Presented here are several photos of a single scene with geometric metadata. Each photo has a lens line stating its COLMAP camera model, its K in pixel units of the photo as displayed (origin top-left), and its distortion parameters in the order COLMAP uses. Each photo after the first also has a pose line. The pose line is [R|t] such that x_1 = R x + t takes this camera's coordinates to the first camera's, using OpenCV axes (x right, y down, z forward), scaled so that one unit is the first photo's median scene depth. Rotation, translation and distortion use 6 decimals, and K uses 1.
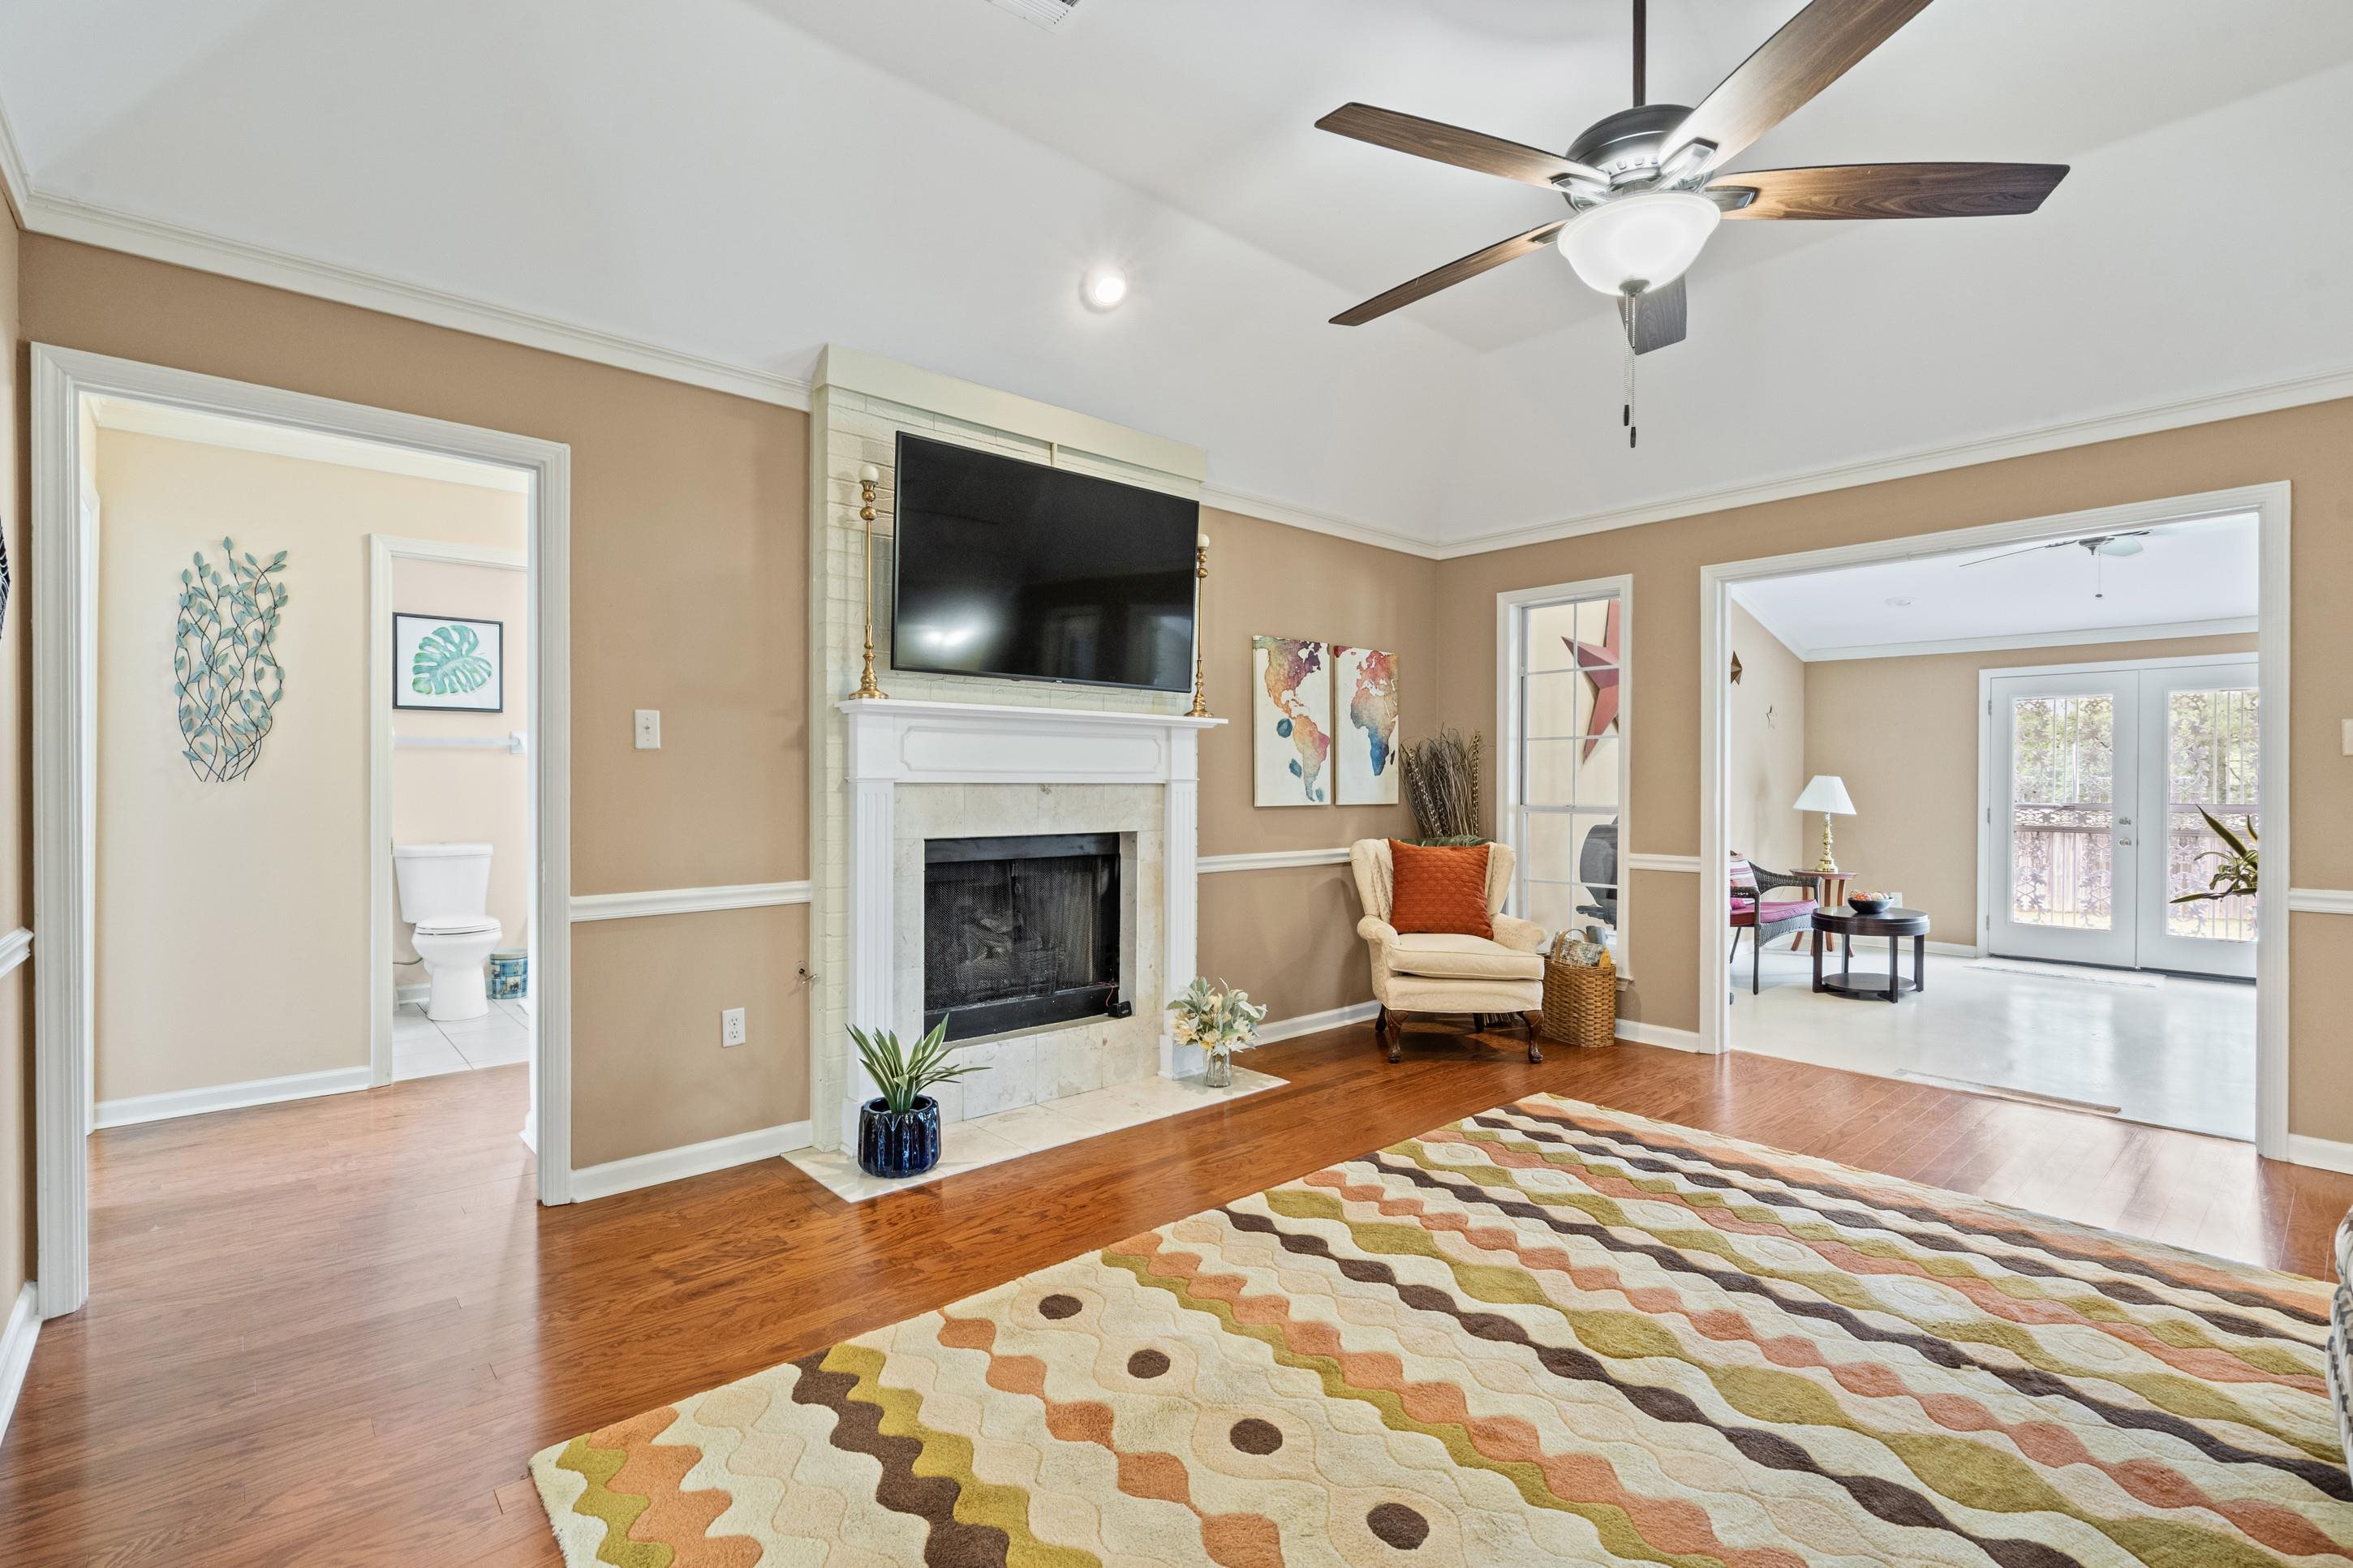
lens RADIAL K [[1074.7, 0, 1173.6], [0, 1074.7, 789.2], [0, 0, 1]] dist [0.001581, 0.000491]
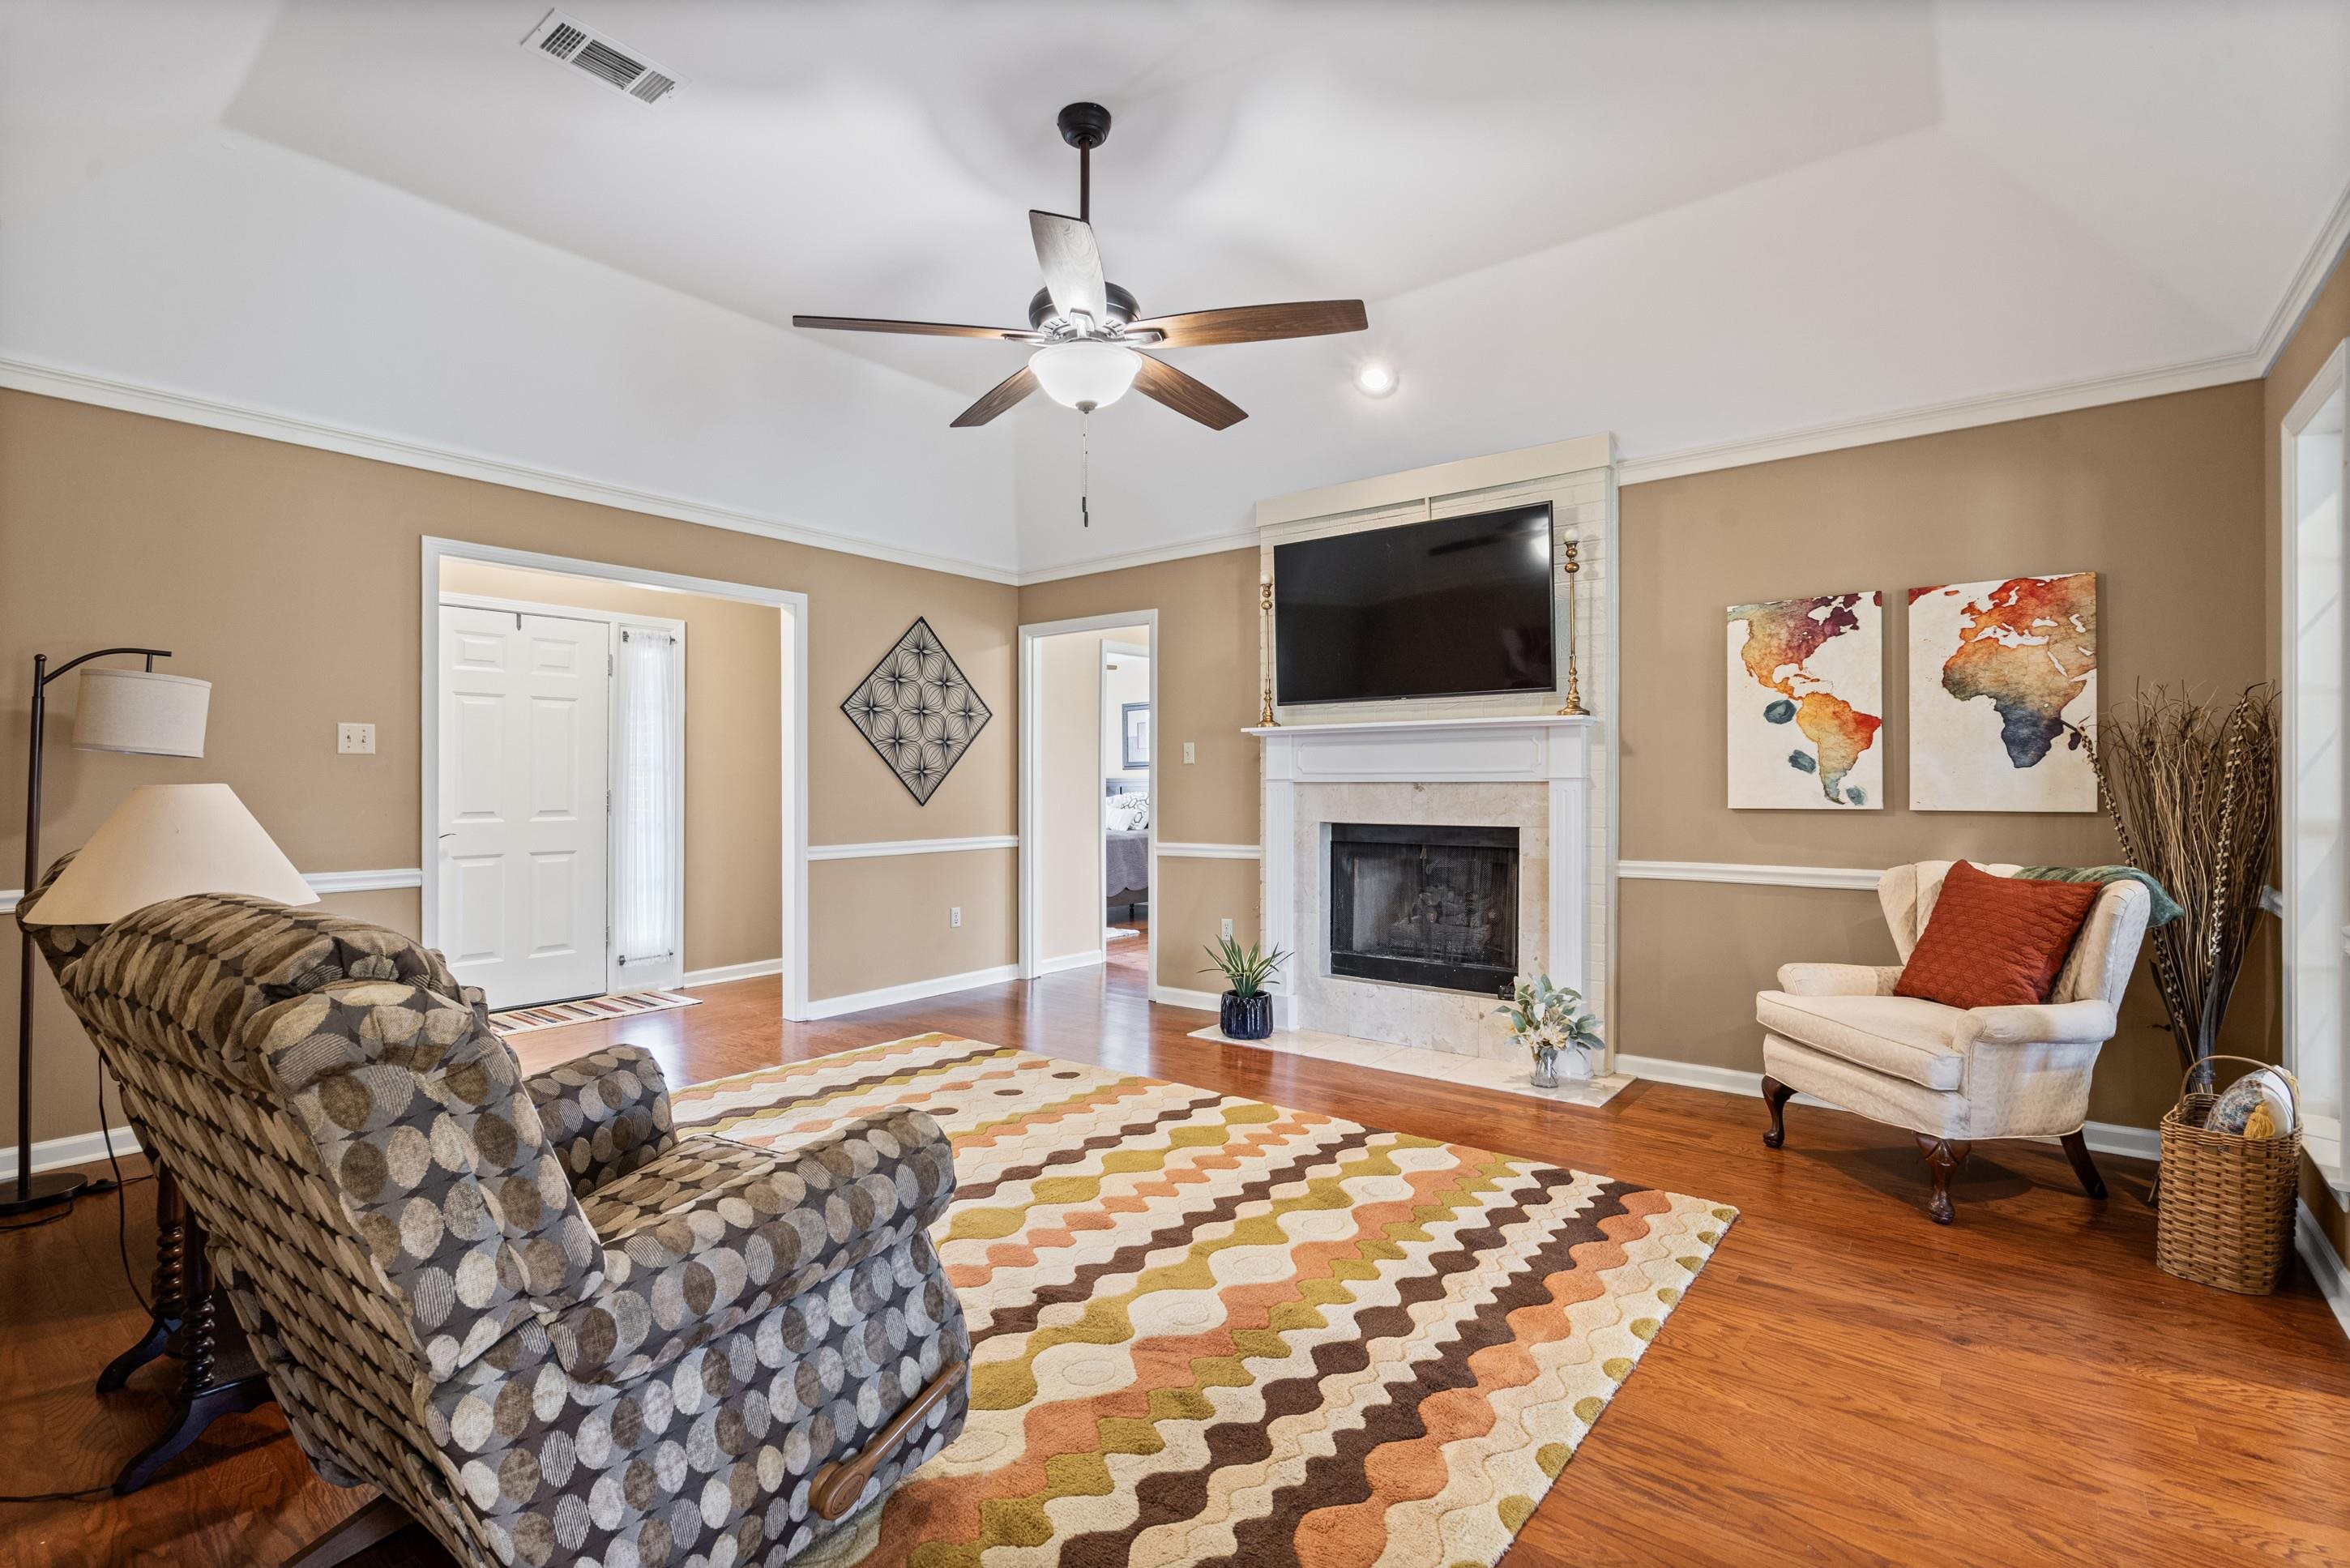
lens RADIAL K [[1073.4, 0, 1153.3], [0, 1073.4, 769.0], [0, 0, 1]] dist [0.001581, 0.000491]
pose [[0.171724, -0.014359, -0.985040, 1.017567], [-0.001500, 0.999889, -0.014837, -0.002018], [0.985144, 0.004025, 0.171683, 0.500370]]
